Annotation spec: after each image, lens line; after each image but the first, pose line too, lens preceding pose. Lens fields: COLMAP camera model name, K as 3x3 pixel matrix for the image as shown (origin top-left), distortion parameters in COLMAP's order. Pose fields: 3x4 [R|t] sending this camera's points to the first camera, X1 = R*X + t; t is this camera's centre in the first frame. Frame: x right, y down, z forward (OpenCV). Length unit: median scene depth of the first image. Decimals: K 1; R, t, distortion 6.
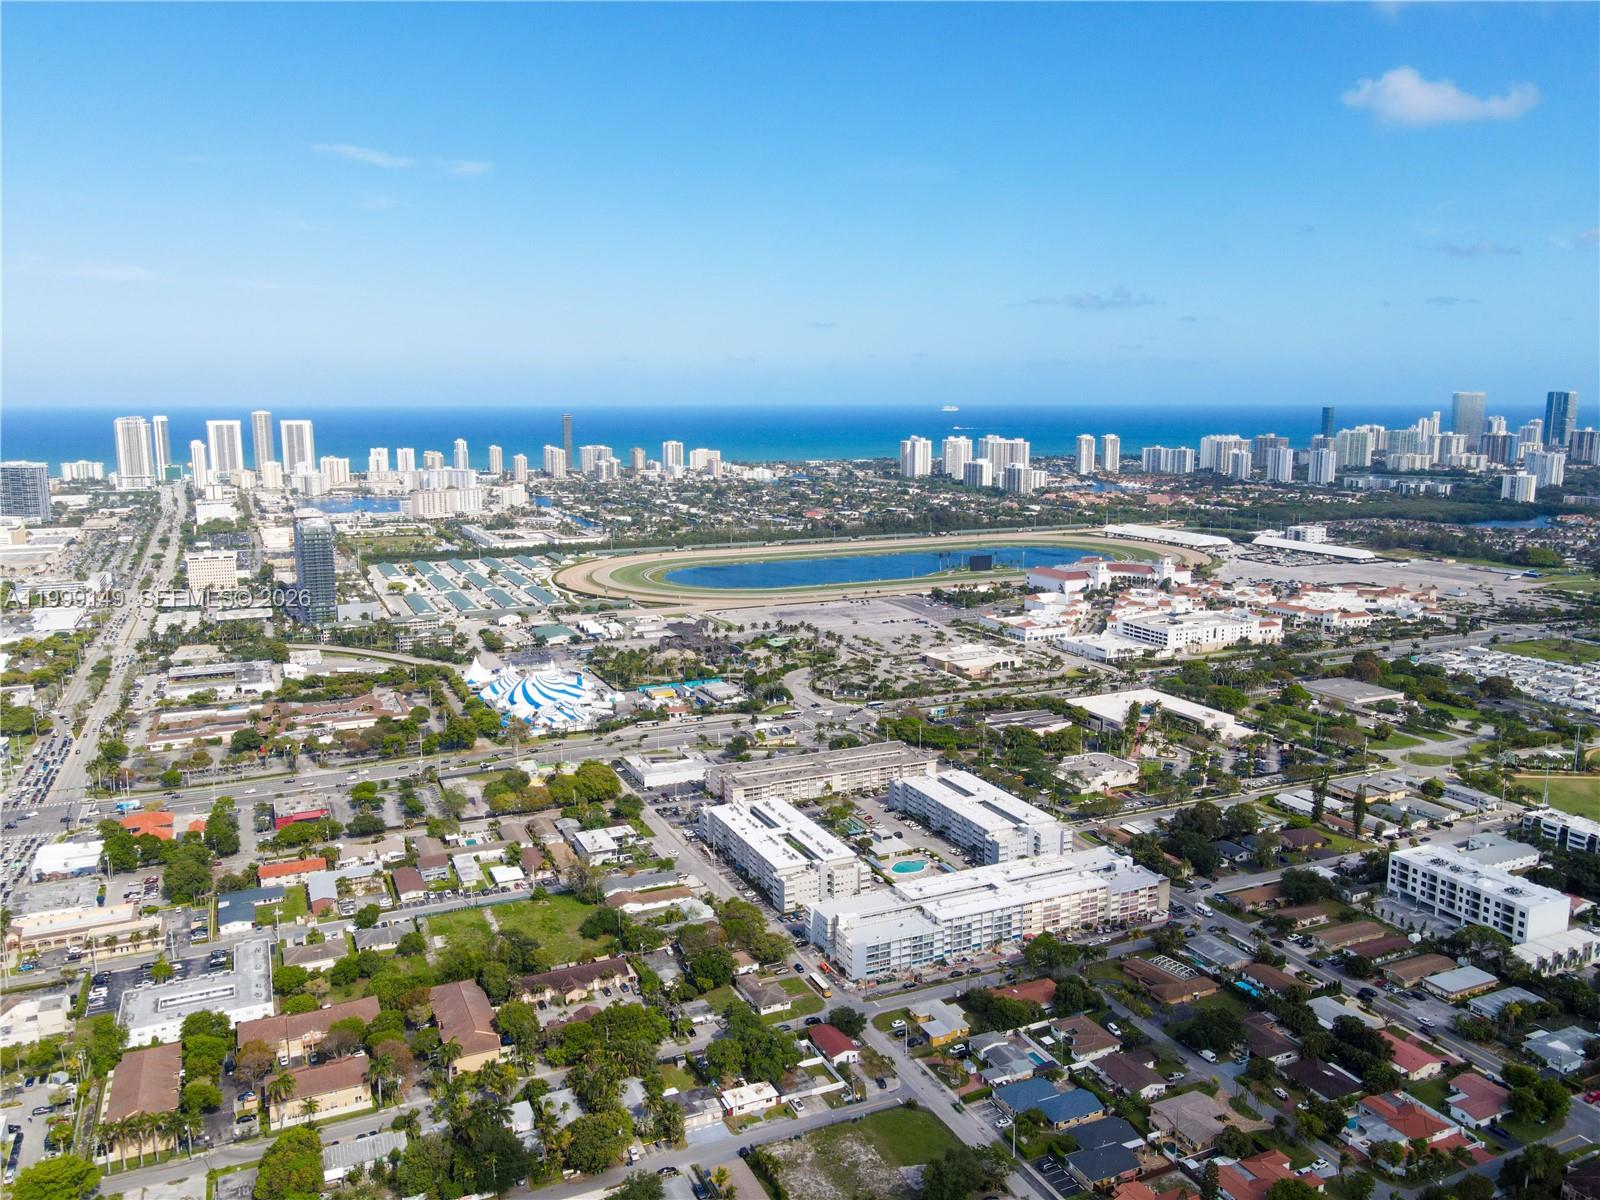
lens RADIAL K [[1137.6, 0, 800.0], [0, 1137.6, 600.0], [0, 0, 1]] dist [-0.020869, 0.059979]
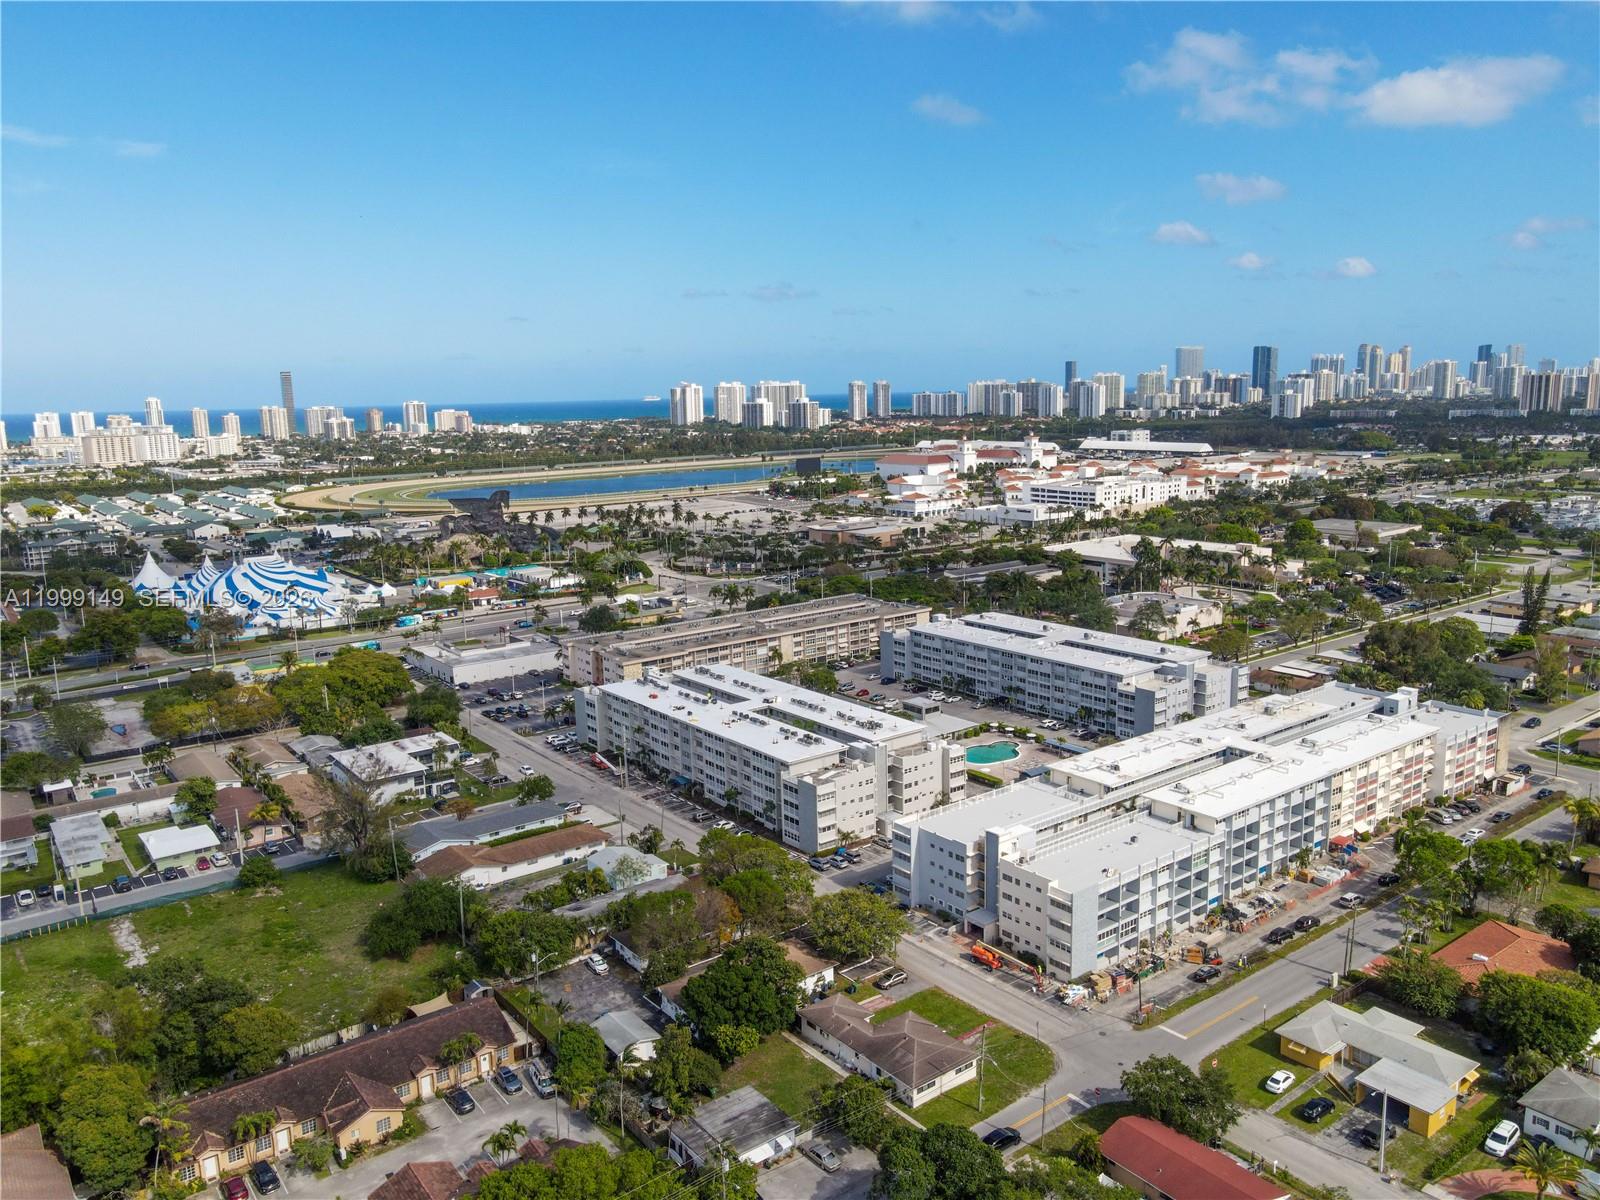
lens RADIAL K [[1137.6, 0, 800.0], [0, 1137.6, 600.0], [0, 0, 1]] dist [-0.020869, 0.059979]
pose [[0.976007, -0.059409, 0.209480, -0.096472], [0.055730, 0.998171, 0.023425, 0.136105], [-0.210488, -0.011189, 0.977532, 0.462877]]
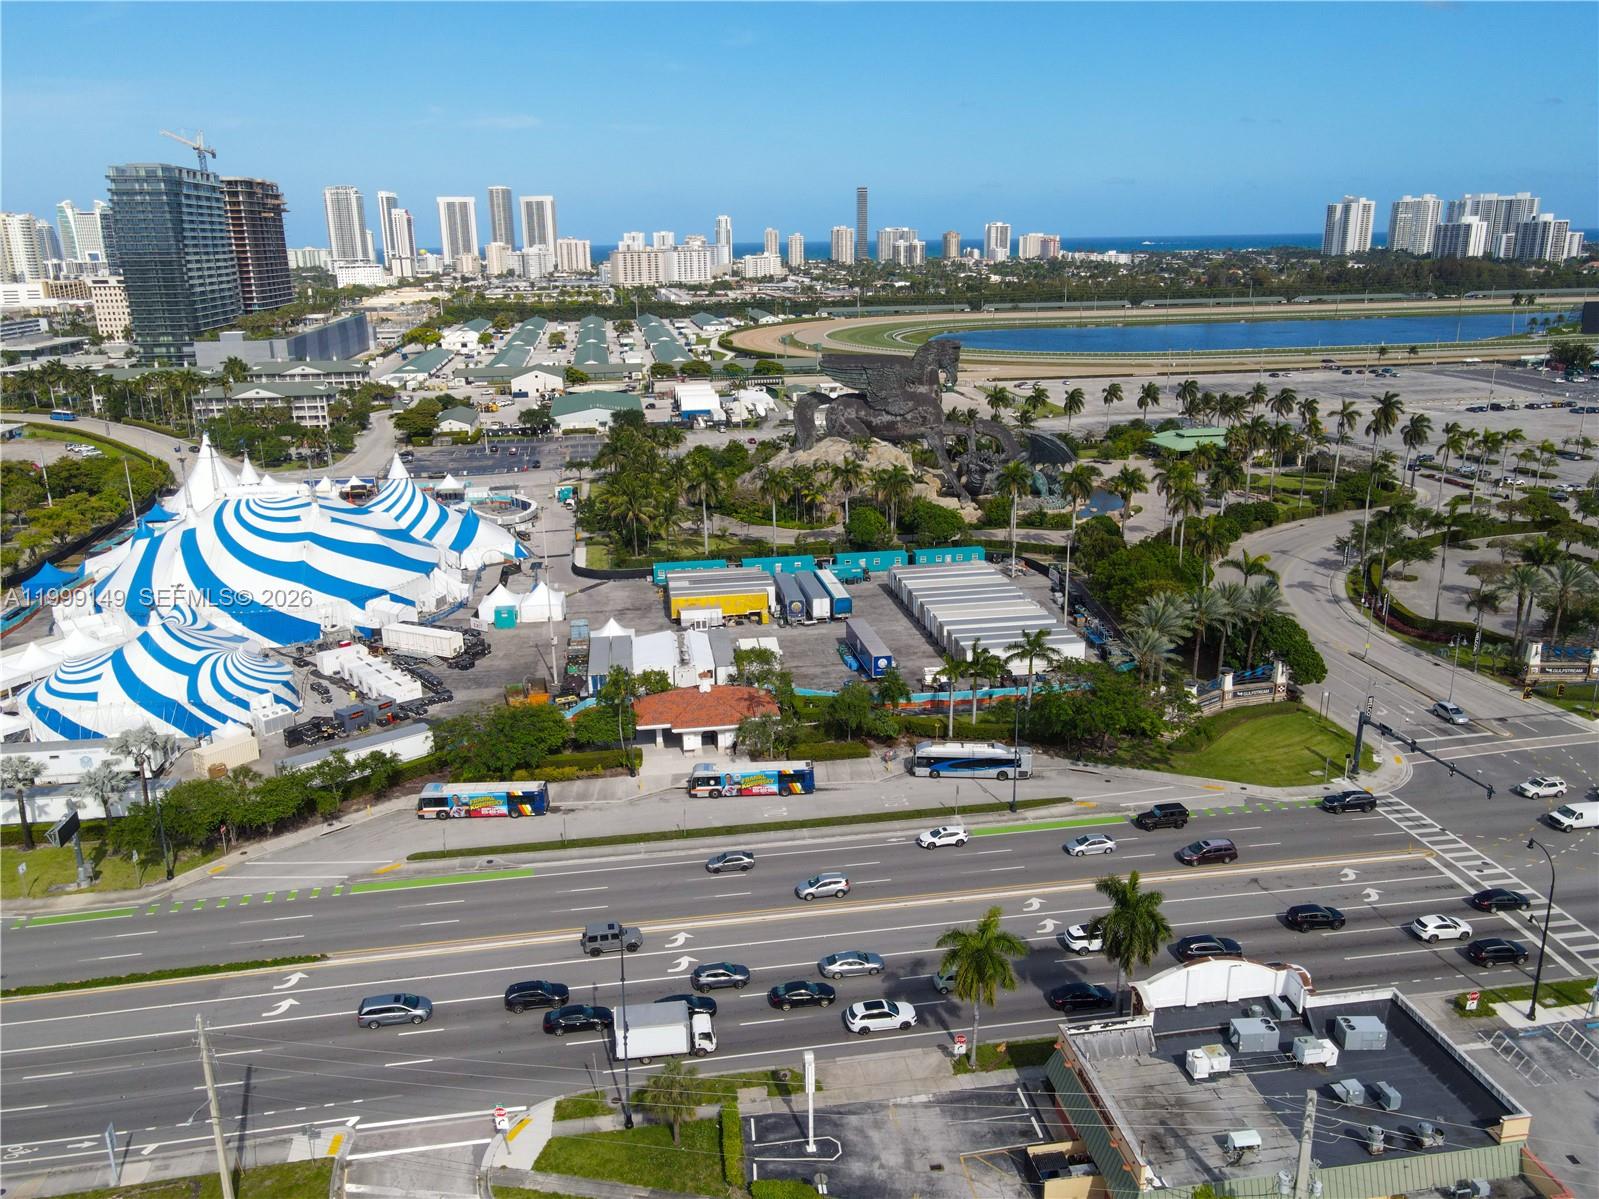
lens RADIAL K [[1253.6, 0, 799.5], [0, 1253.6, 599.5], [0, 0, 1]] dist [0.006884, 0.005963]
pose [[0.963919, 0.061782, -0.258928, -0.056677], [-0.029078, 0.991311, 0.128286, 0.074081], [0.264604, -0.116128, 0.957340, 1.163528]]
